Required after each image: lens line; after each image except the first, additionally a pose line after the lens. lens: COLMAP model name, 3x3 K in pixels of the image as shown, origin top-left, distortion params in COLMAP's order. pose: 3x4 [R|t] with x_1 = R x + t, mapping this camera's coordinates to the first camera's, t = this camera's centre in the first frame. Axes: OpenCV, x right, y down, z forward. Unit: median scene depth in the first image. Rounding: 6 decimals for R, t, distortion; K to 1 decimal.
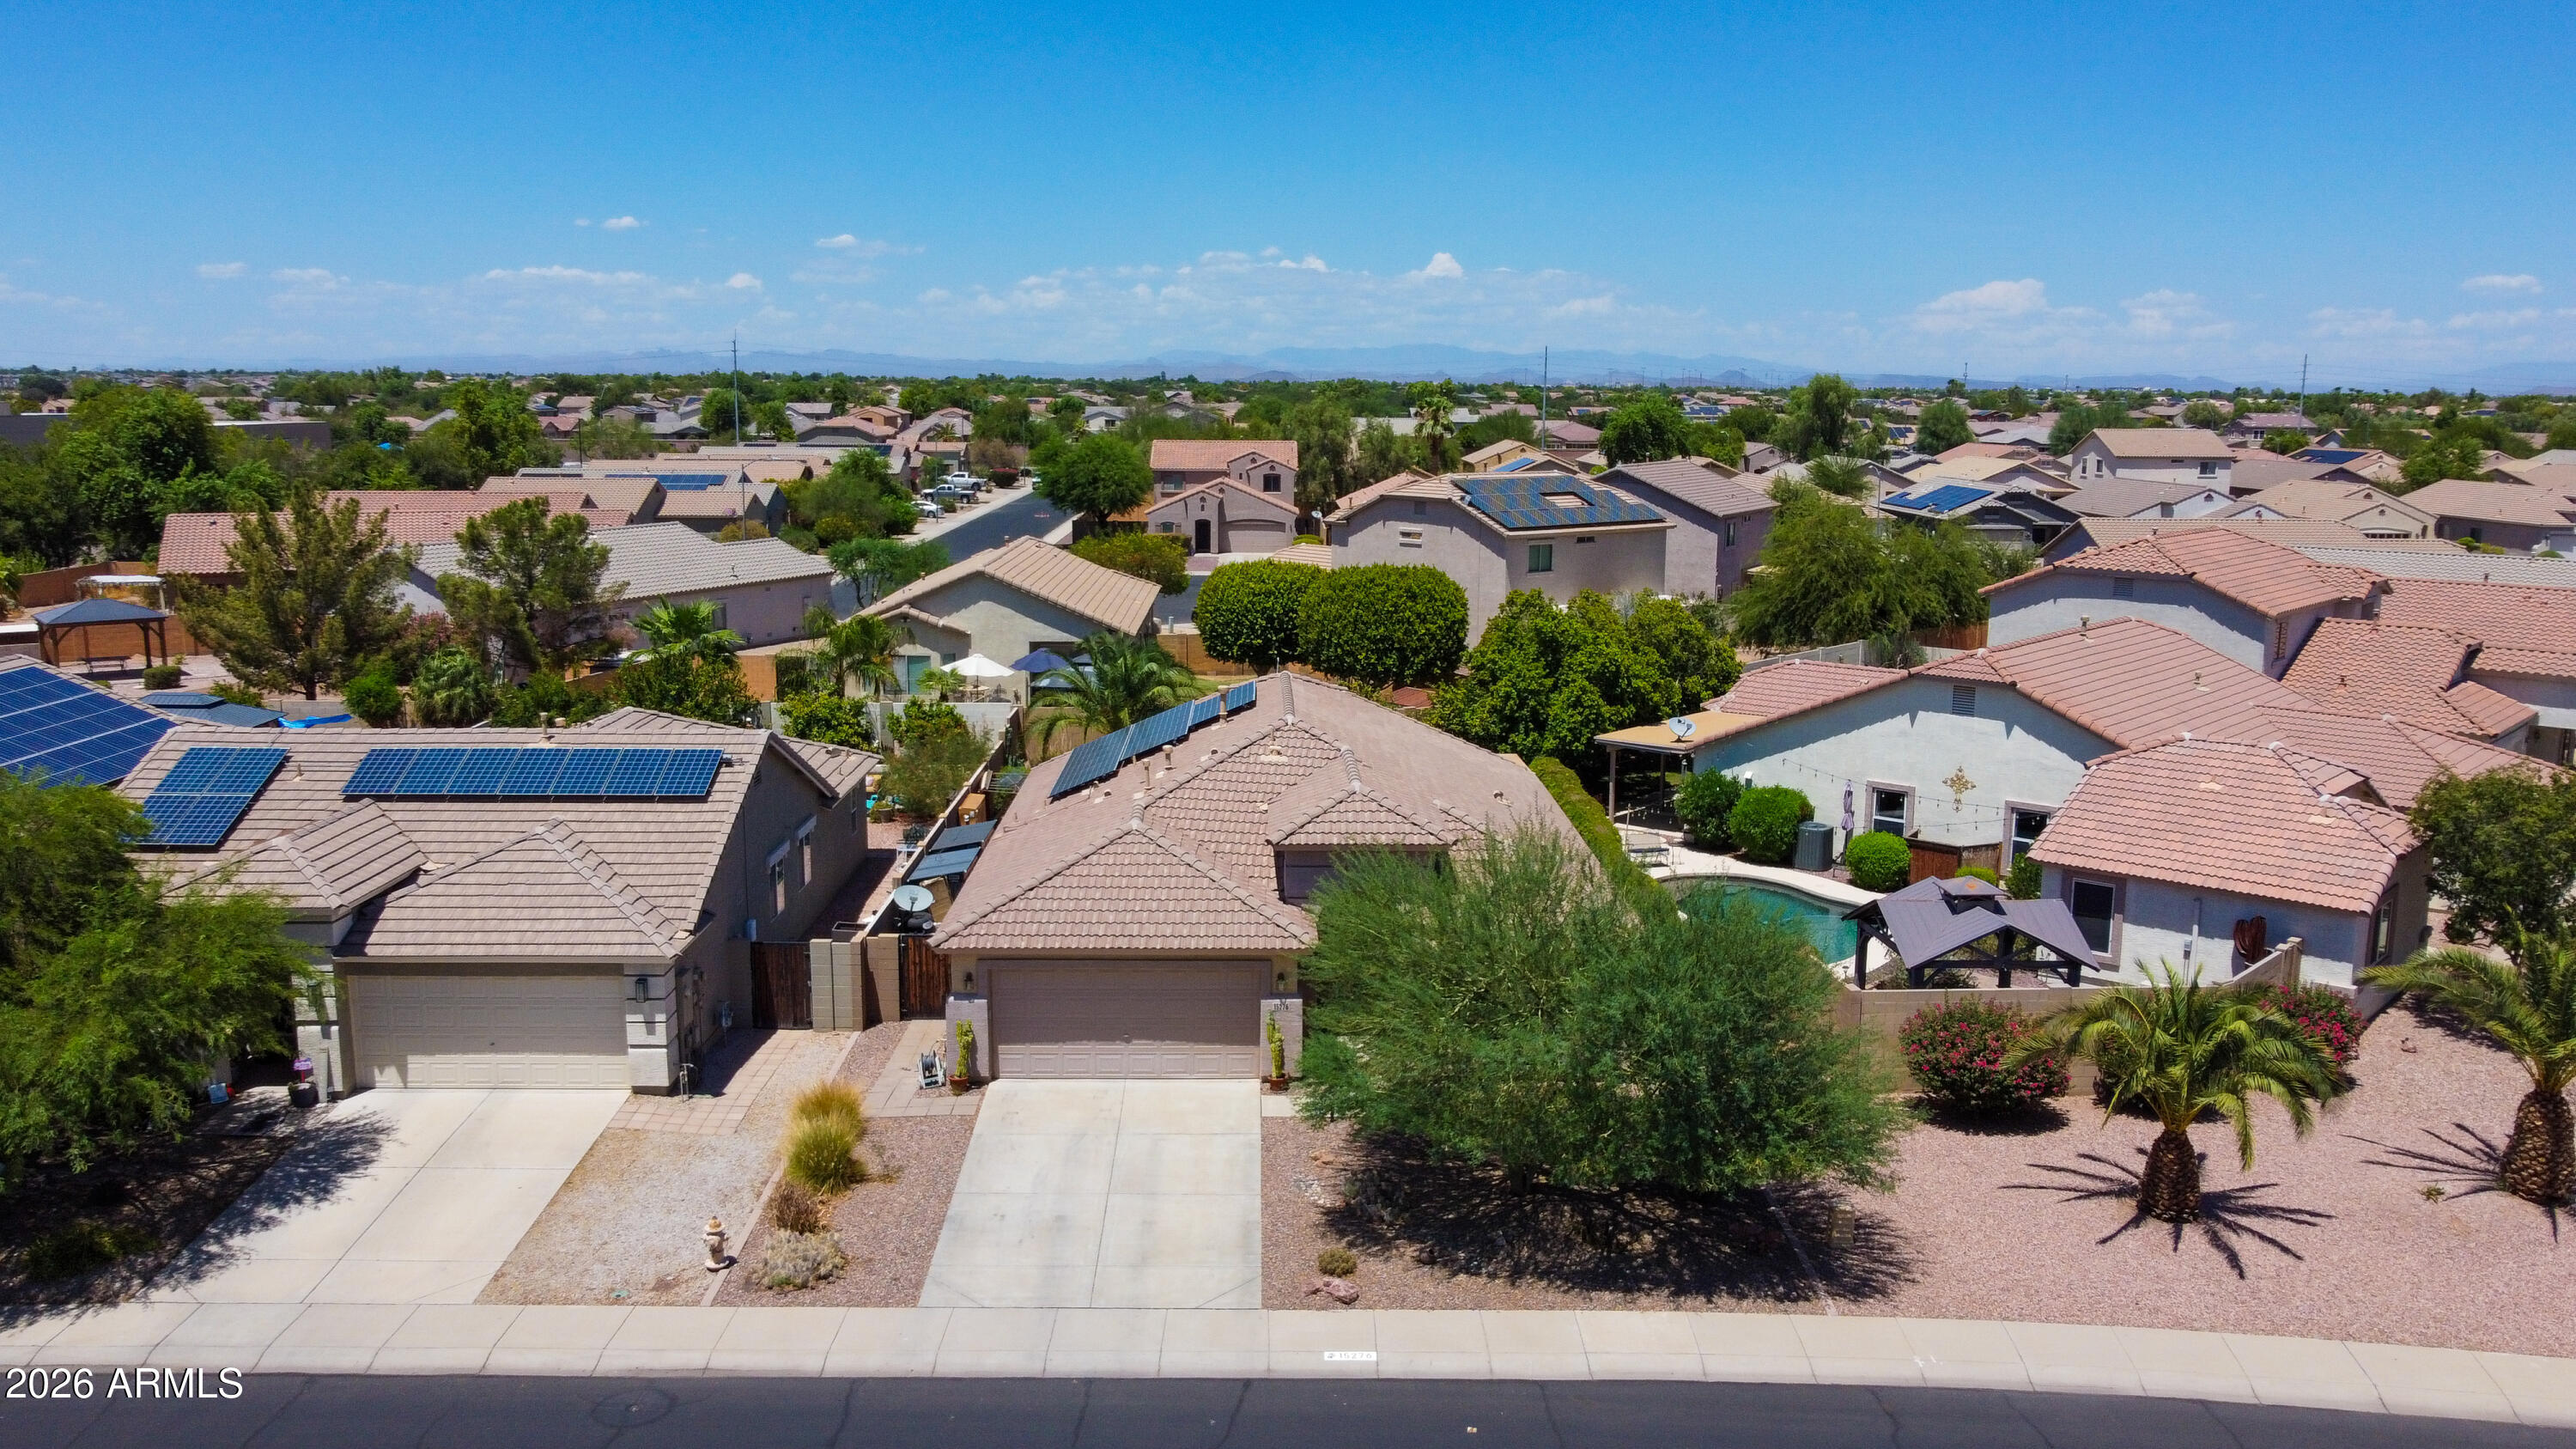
lens RADIAL K [[1977.3, 0, 1288.0], [0, 1977.3, 724.5], [0, 0, 1]] dist [-0.003062, -0.011364]
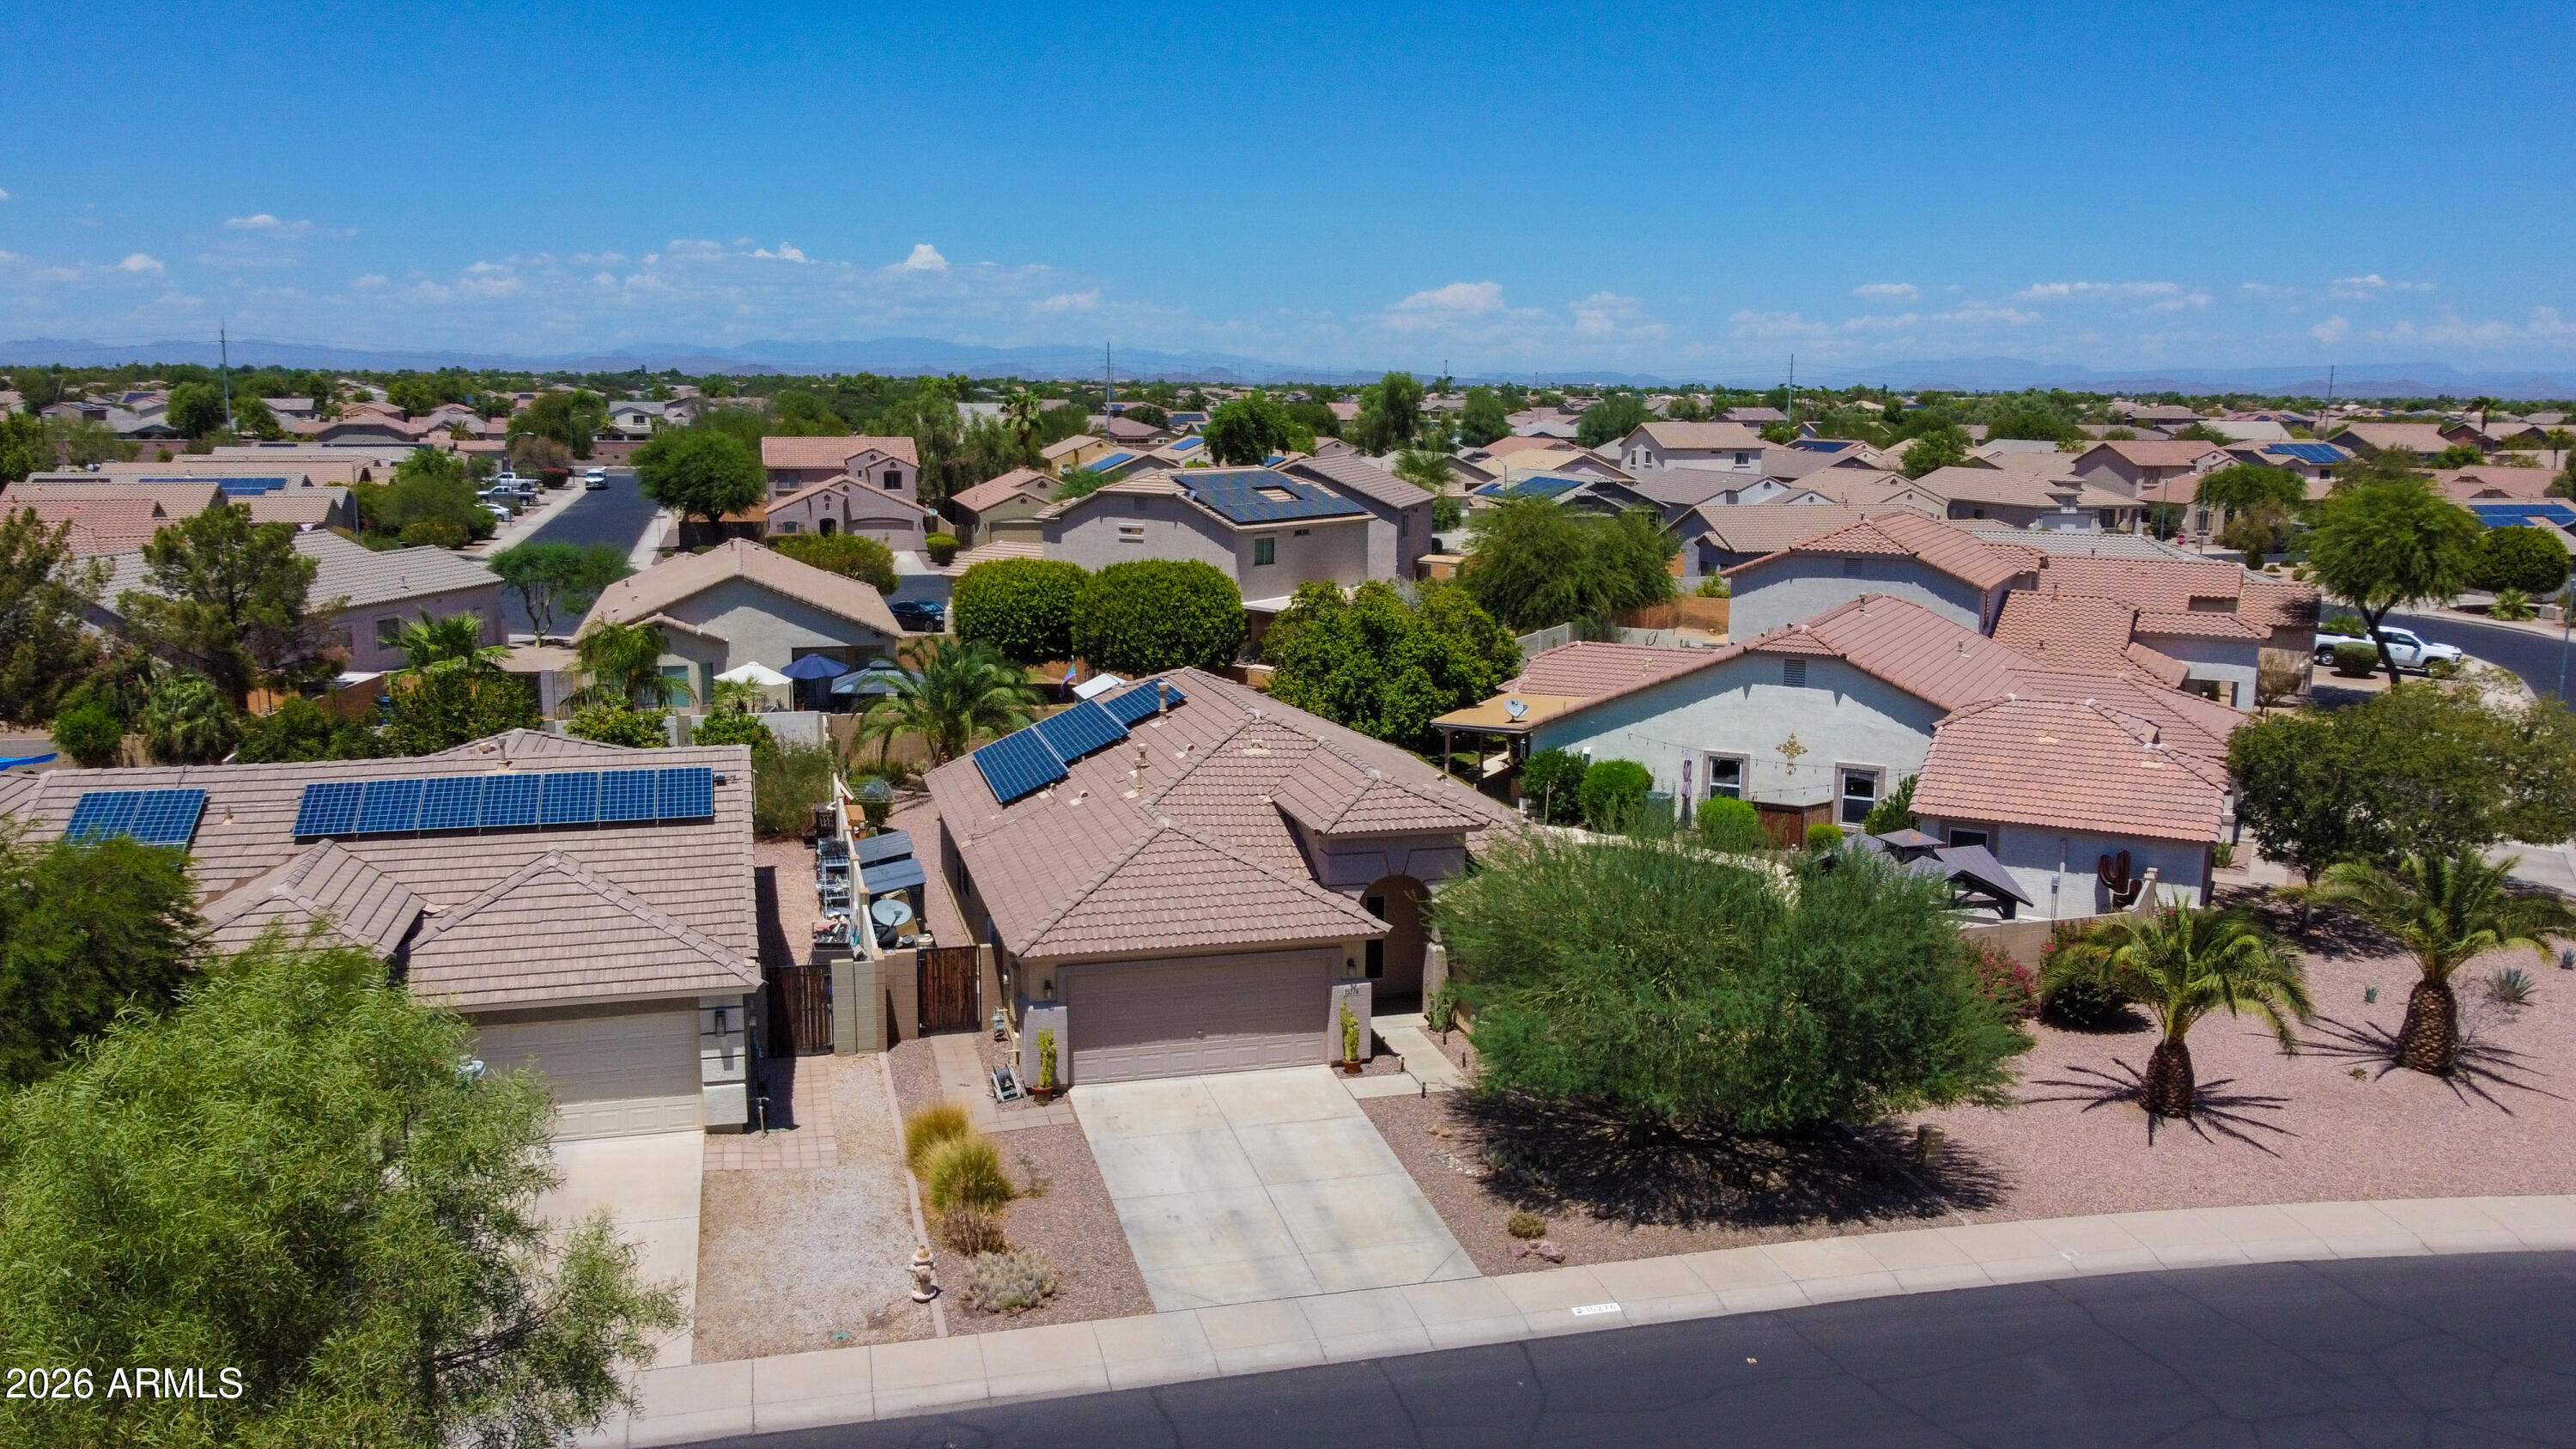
lens RADIAL K [[1977.3, 0, 1288.0], [0, 1977.3, 724.5], [0, 0, 1]] dist [-0.003062, -0.011364]
pose [[0.967437, -0.040764, 0.249809, -0.196454], [0.040139, 0.999165, 0.007597, -0.003064], [-0.249910, 0.002678, 0.968265, 0.011357]]
